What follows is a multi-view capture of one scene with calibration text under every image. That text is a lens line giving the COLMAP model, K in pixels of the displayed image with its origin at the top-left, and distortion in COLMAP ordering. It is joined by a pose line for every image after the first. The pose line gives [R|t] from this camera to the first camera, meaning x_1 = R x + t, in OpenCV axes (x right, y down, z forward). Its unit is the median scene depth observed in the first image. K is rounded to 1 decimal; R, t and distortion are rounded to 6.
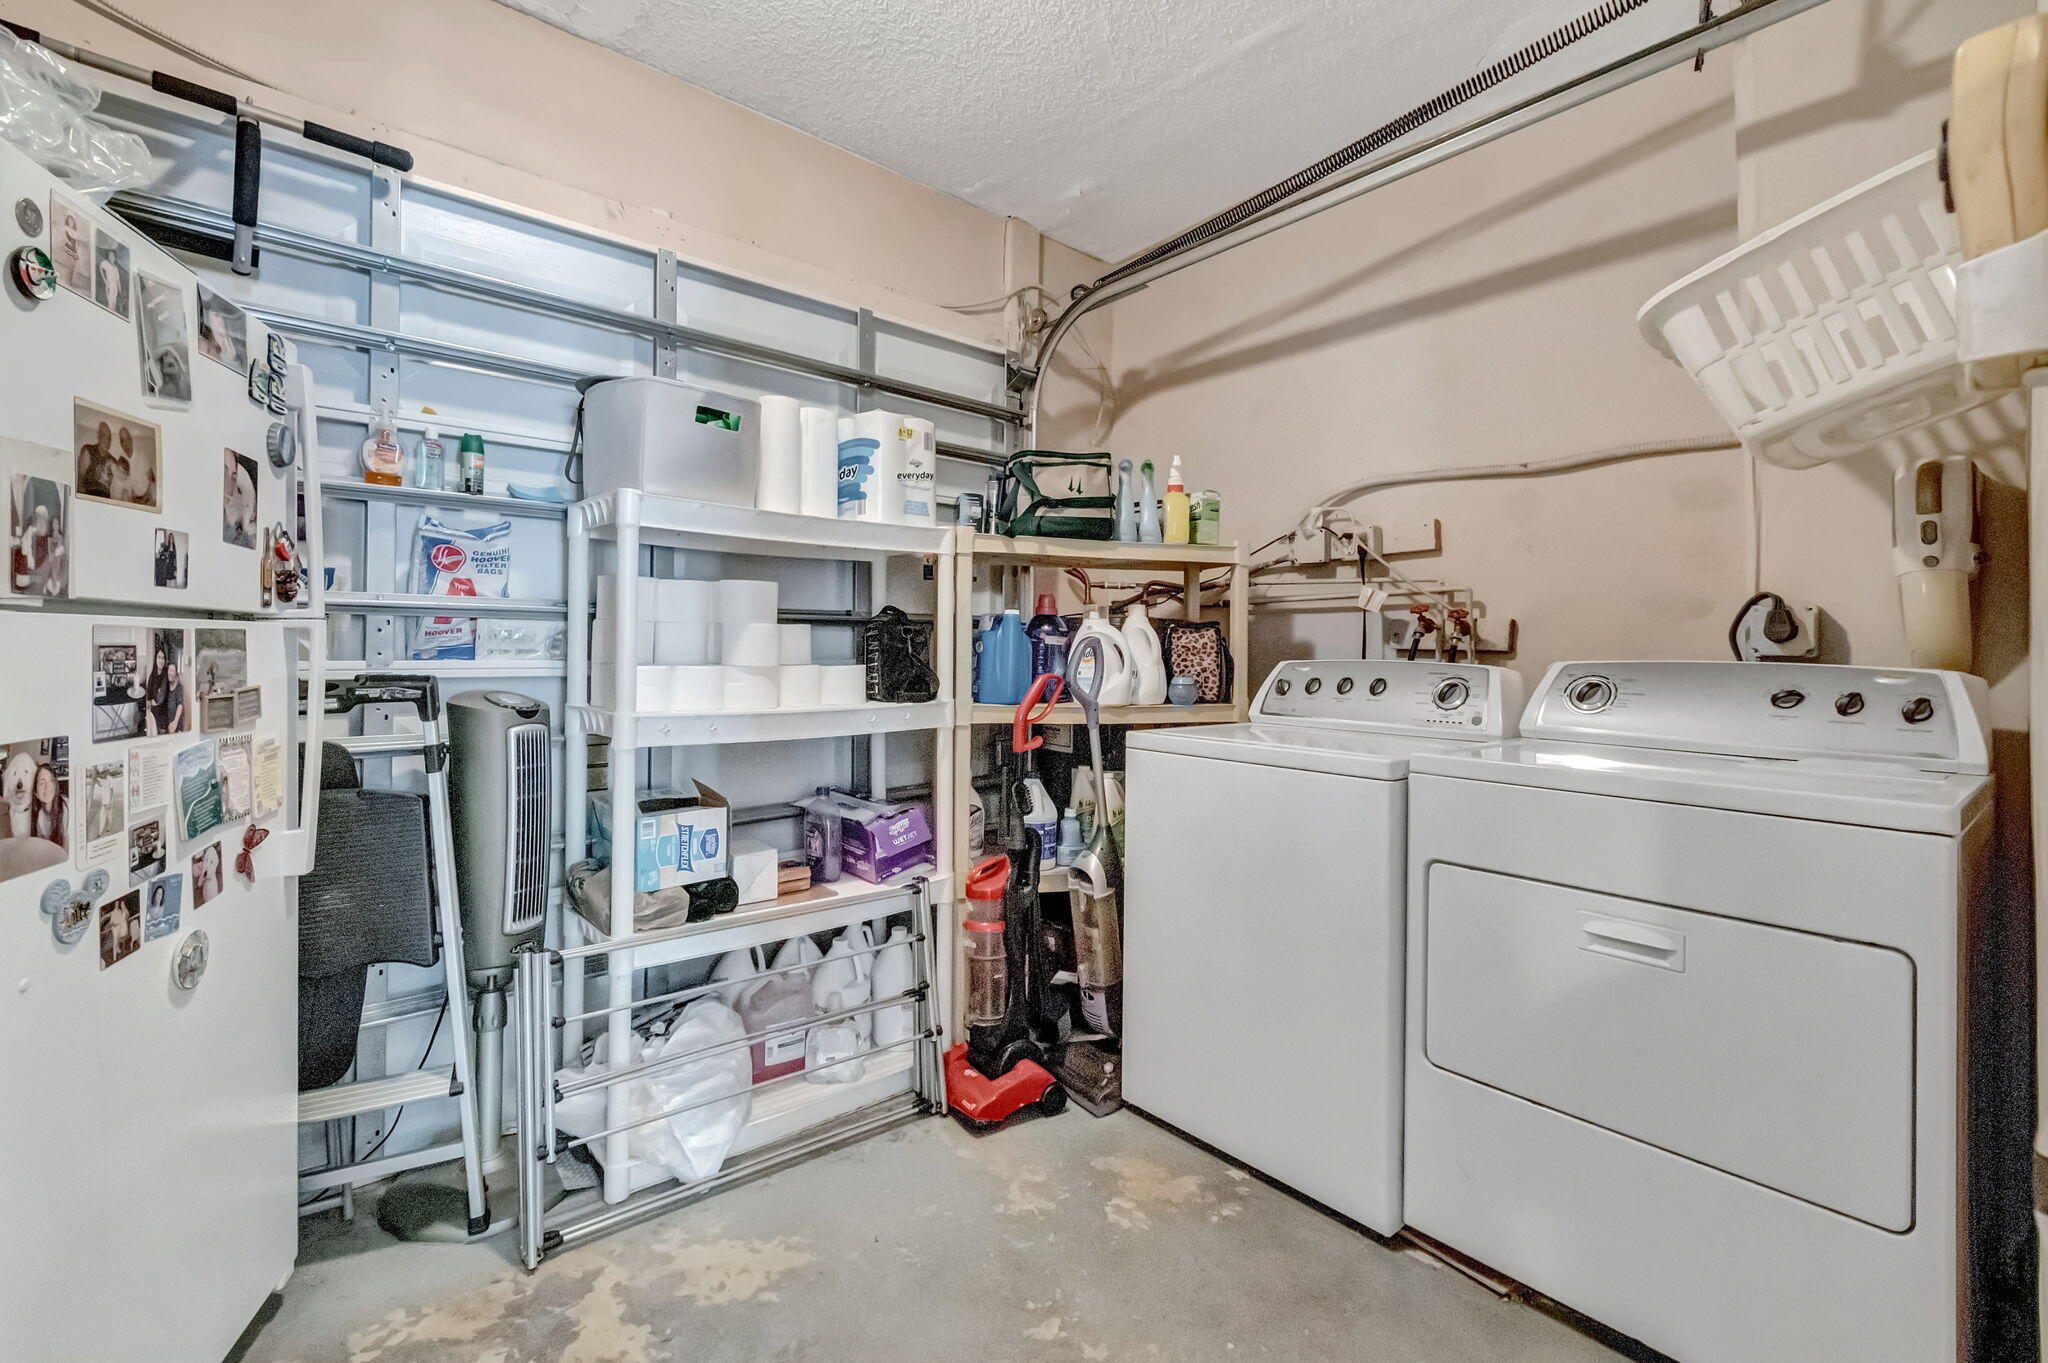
lens RADIAL K [[906.0, 0, 1019.7], [0, 906.0, 671.5], [0, 0, 1]] dist [0.002292, -0.000373]
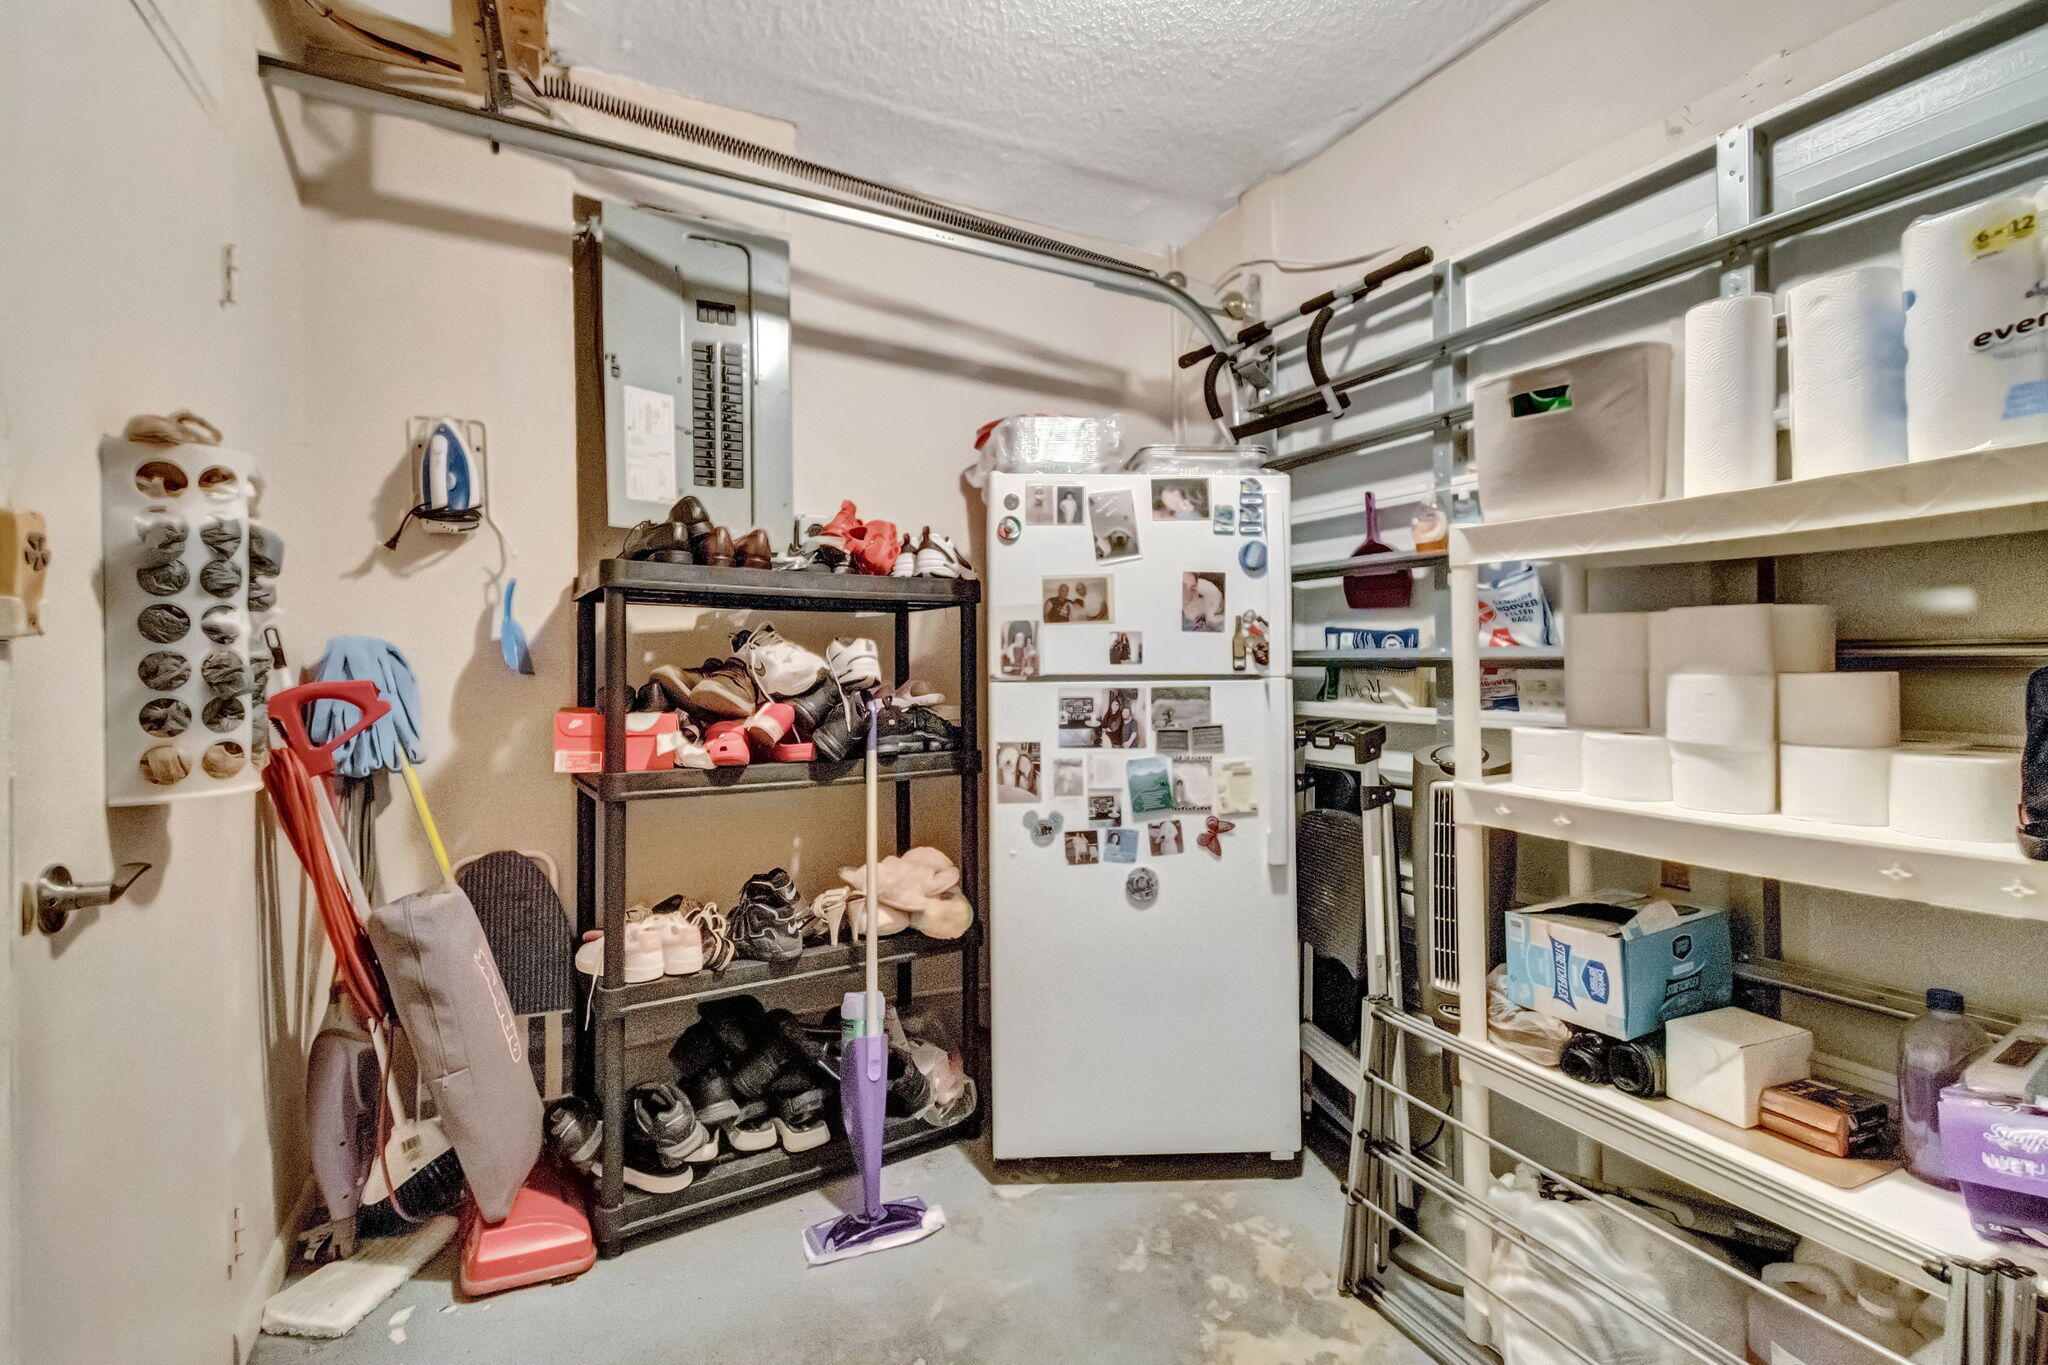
lens RADIAL K [[914.1, 0, 1008.5], [0, 914.1, 685.5], [0, 0, 1]] dist [0.000343, -0.000909]
pose [[-0.271456, 0.015650, -0.962323, 0.827869], [-0.020566, 0.999545, 0.022057, -0.087742], [0.962231, 0.025778, -0.271011, 1.287662]]
